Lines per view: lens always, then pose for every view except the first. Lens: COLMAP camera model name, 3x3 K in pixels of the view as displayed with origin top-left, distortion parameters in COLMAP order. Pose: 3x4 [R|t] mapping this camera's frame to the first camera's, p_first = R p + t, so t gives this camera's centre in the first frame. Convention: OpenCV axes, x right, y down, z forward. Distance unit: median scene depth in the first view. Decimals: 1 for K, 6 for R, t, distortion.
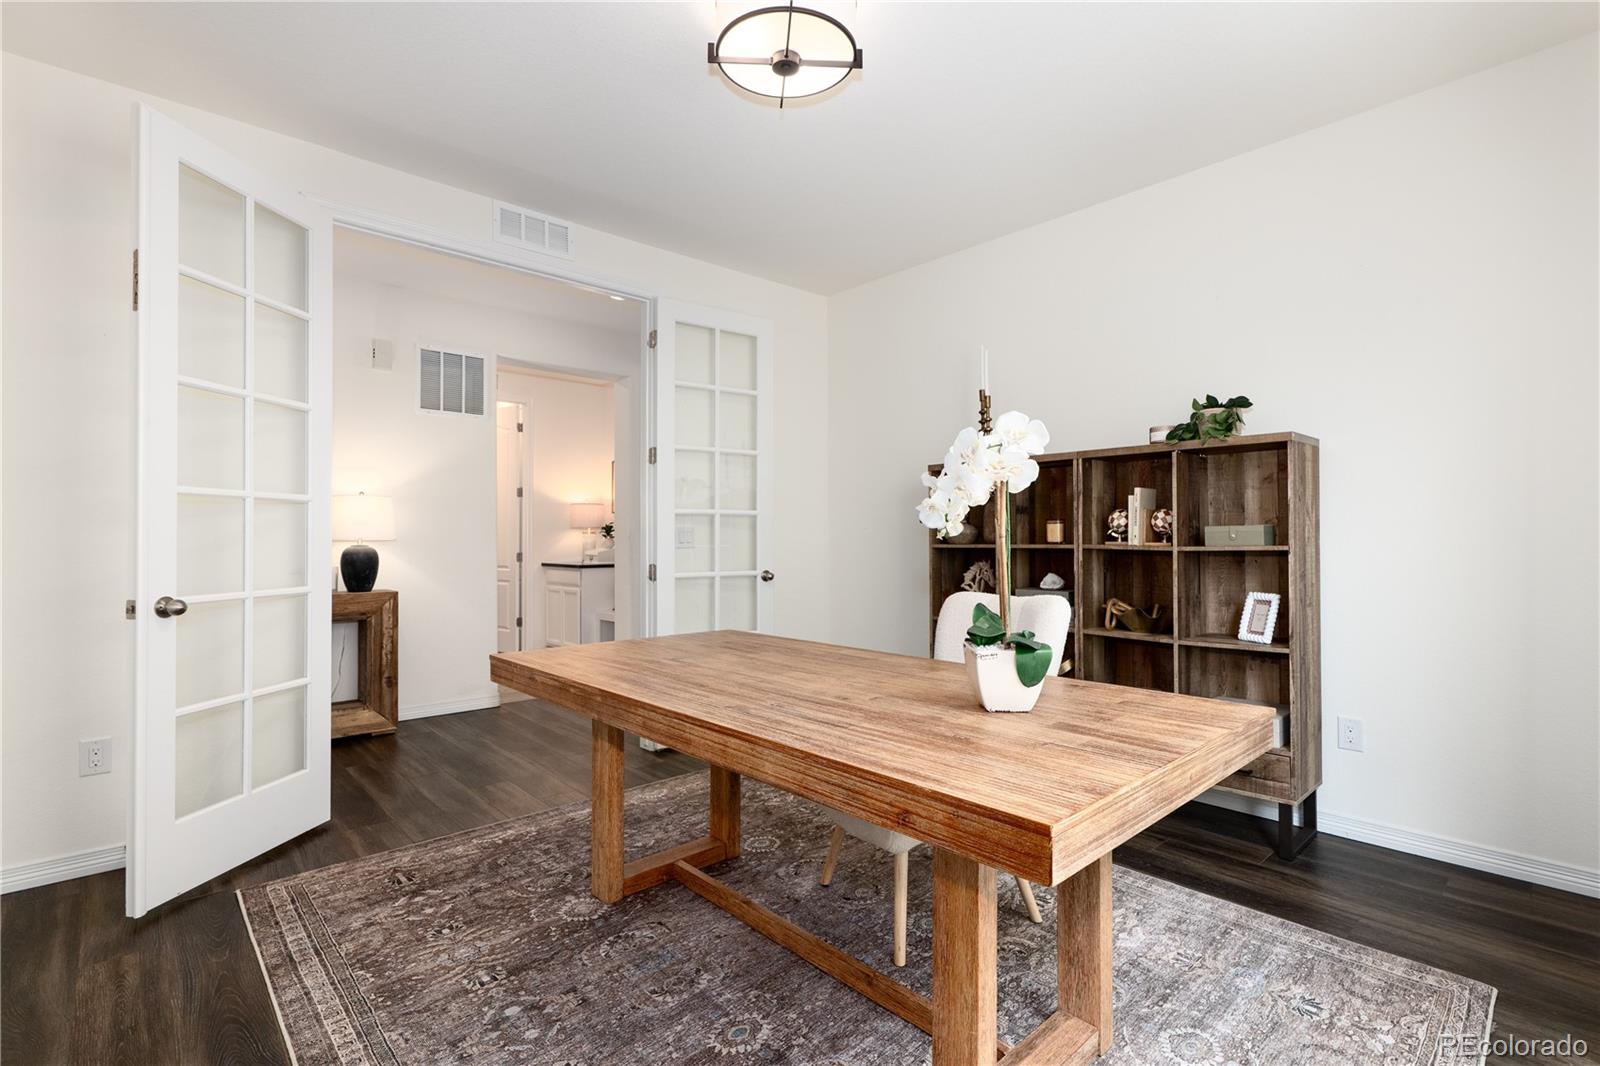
lens RADIAL K [[746.3, 0, 799.3], [0, 746.3, 539.9], [0, 0, 1]] dist [-0.001761, 0.002405]
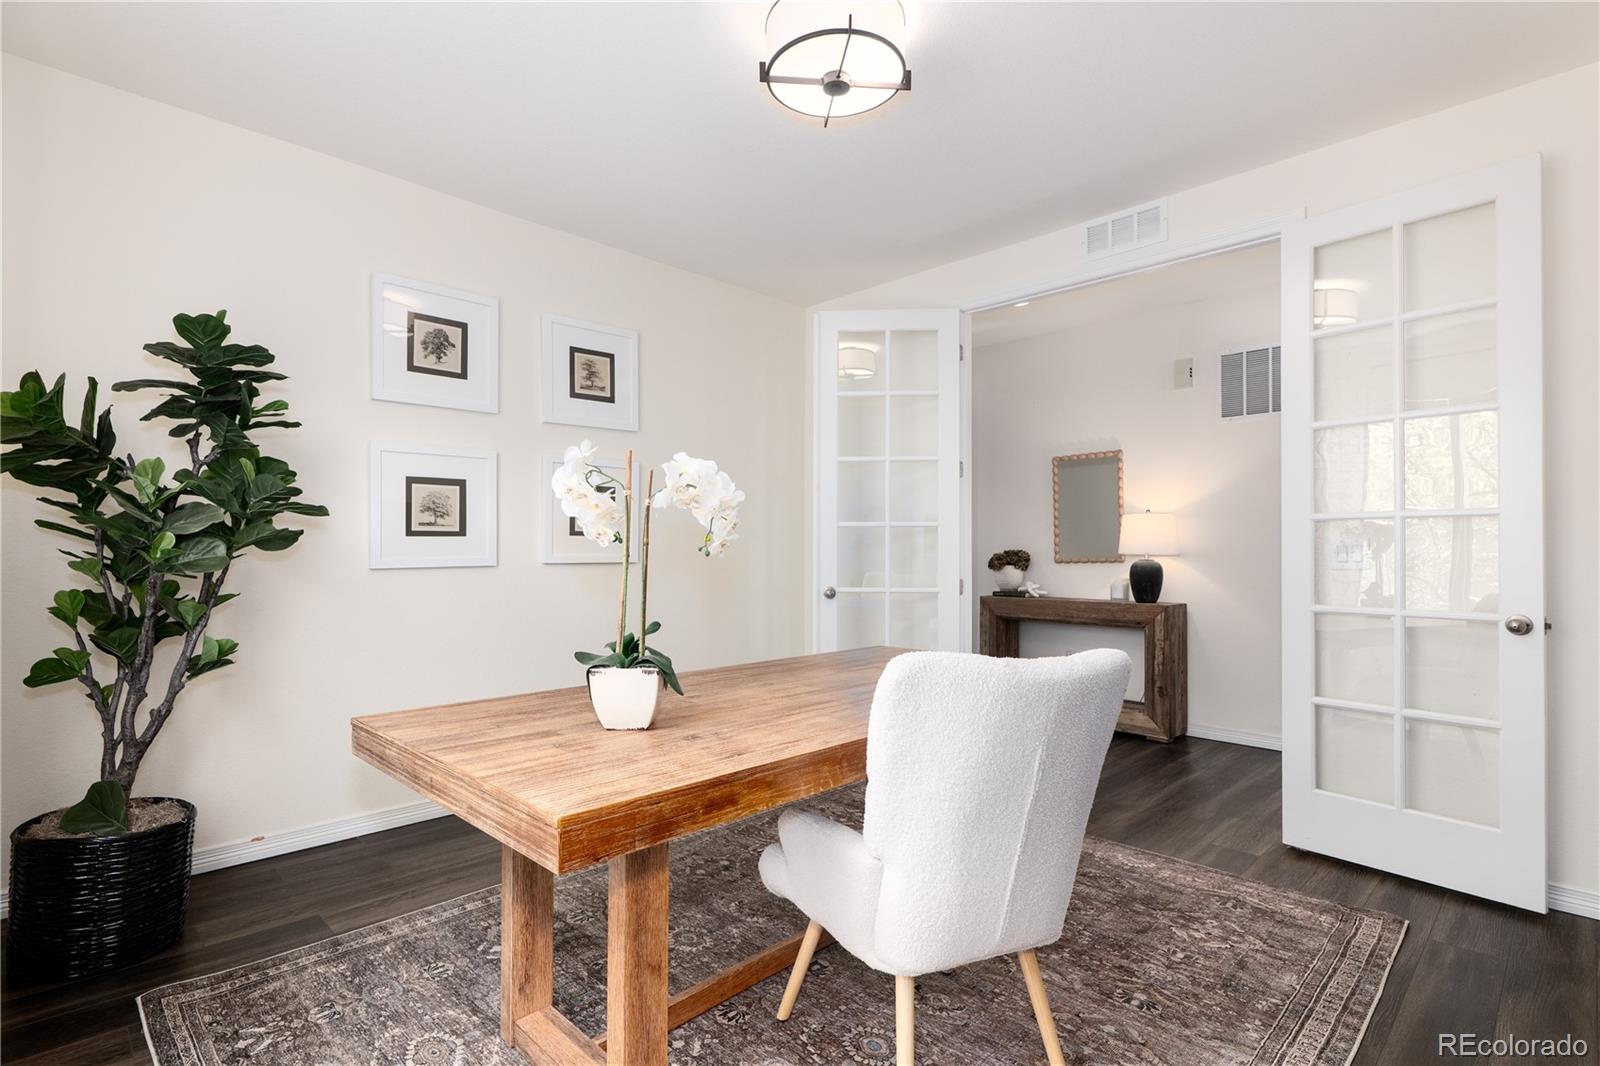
lens RADIAL K [[775.1, 0, 789.8], [0, 775.1, 534.2], [0, 0, 1]] dist [0.000836, 0.000278]
pose [[0.044892, -0.020268, -0.998786, 0.984730], [-0.006505, 0.999767, -0.020580, -0.004164], [0.998971, 0.007421, 0.044750, 0.860681]]
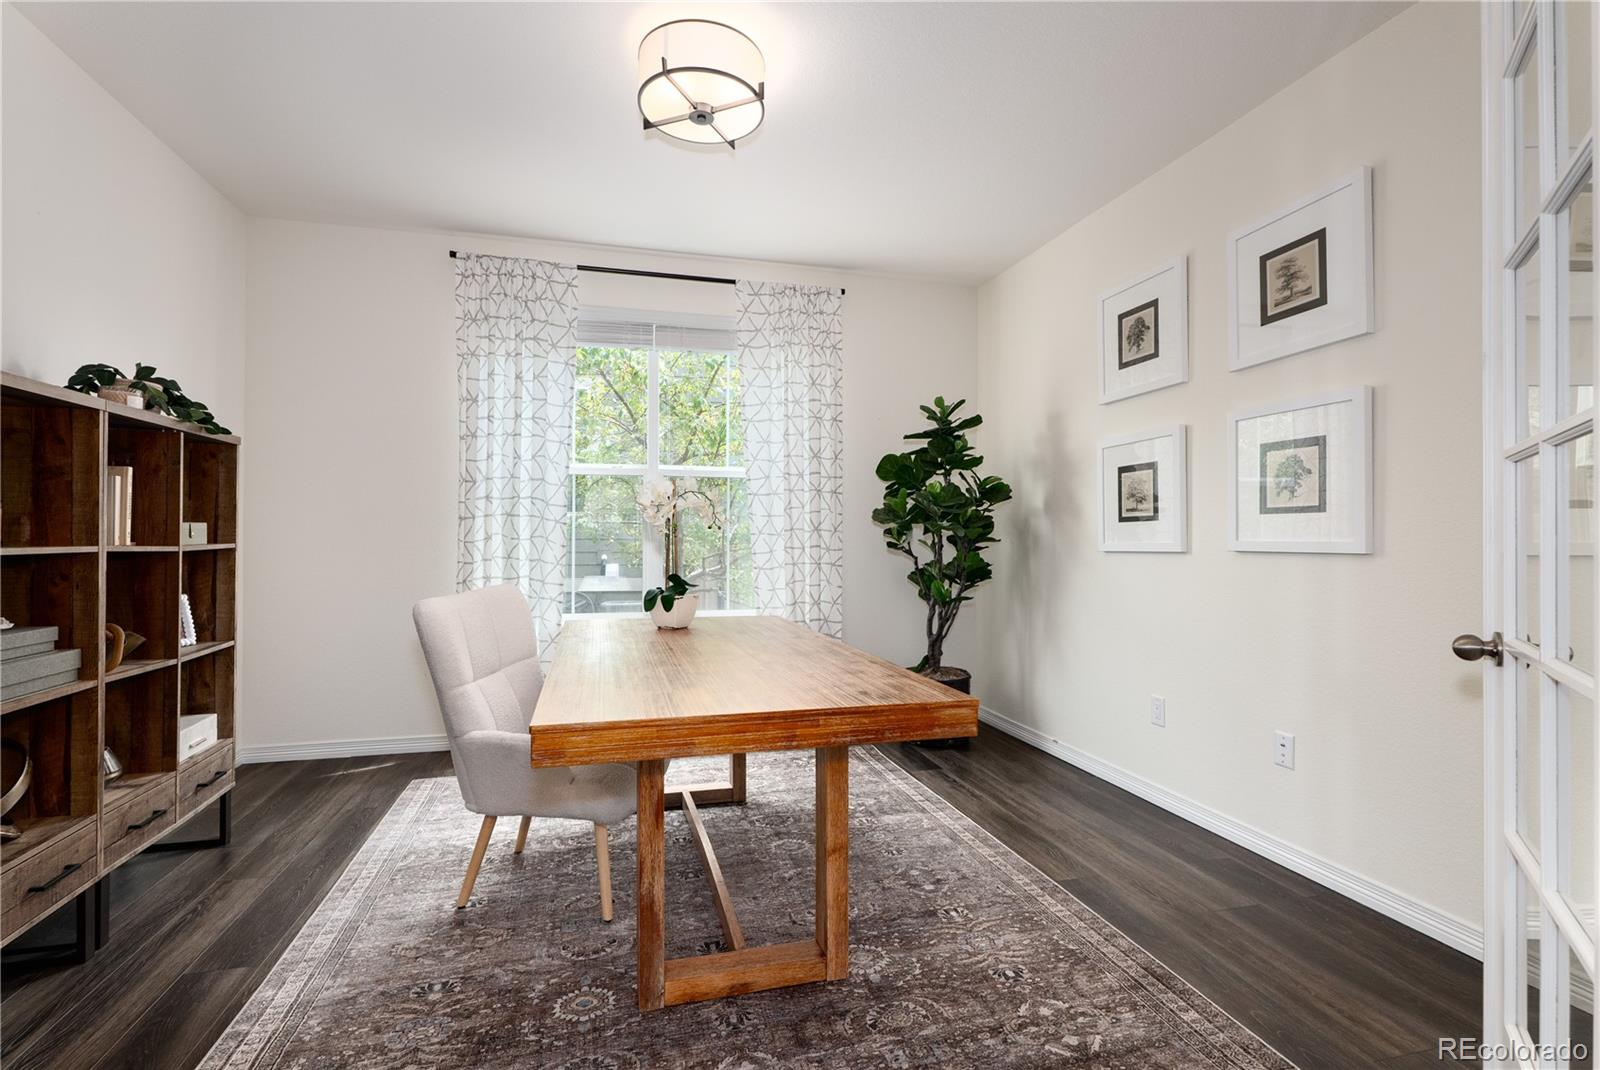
lens RADIAL K [[746.3, 0, 820.2], [0, 746.3, 545.7], [0, 0, 1]] dist [-0.001761, 0.002405]
pose [[-0.900084, -0.004132, 0.435696, -0.643698], [0.001618, 0.999916, 0.012825, -0.000183], [-0.435713, 0.012248, -0.900002, 1.860501]]
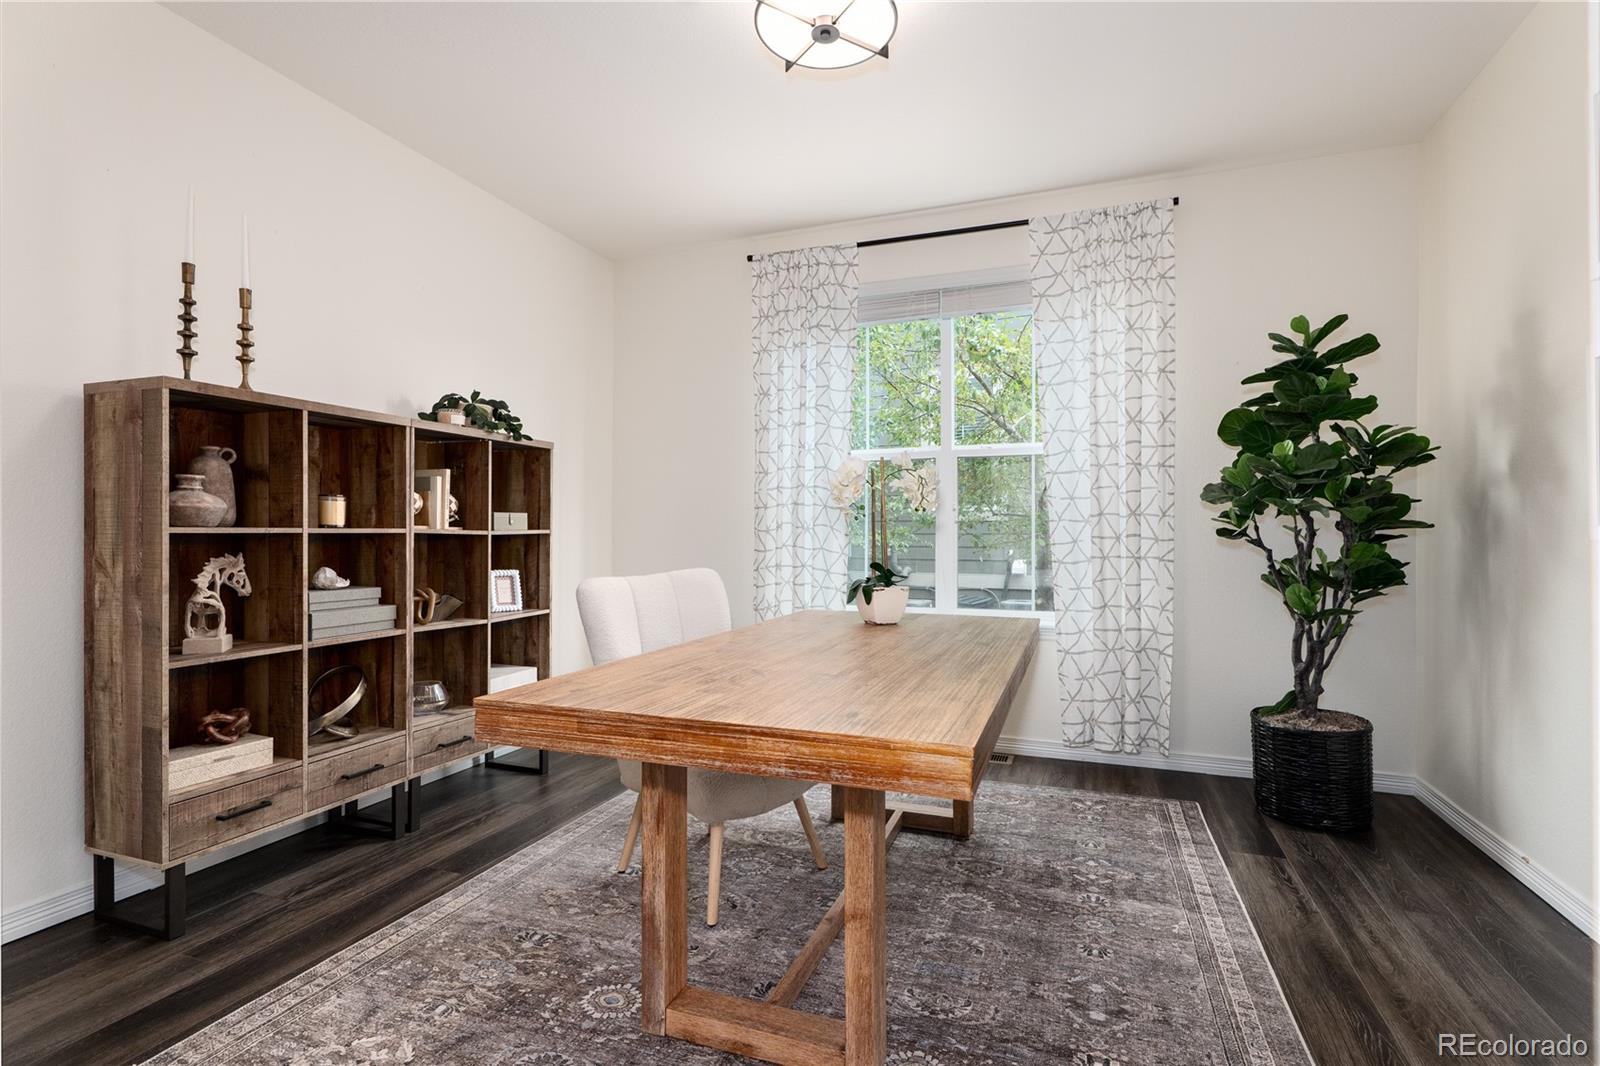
lens RADIAL K [[775.1, 0, 812.4], [0, 775.1, 541.8], [0, 0, 1]] dist [0.000836, 0.000278]
pose [[-0.470694, -0.006677, 0.882271, -0.871061], [0.003552, 0.999949, 0.009462, 0.021959], [-0.882289, 0.007587, -0.470646, 1.440056]]
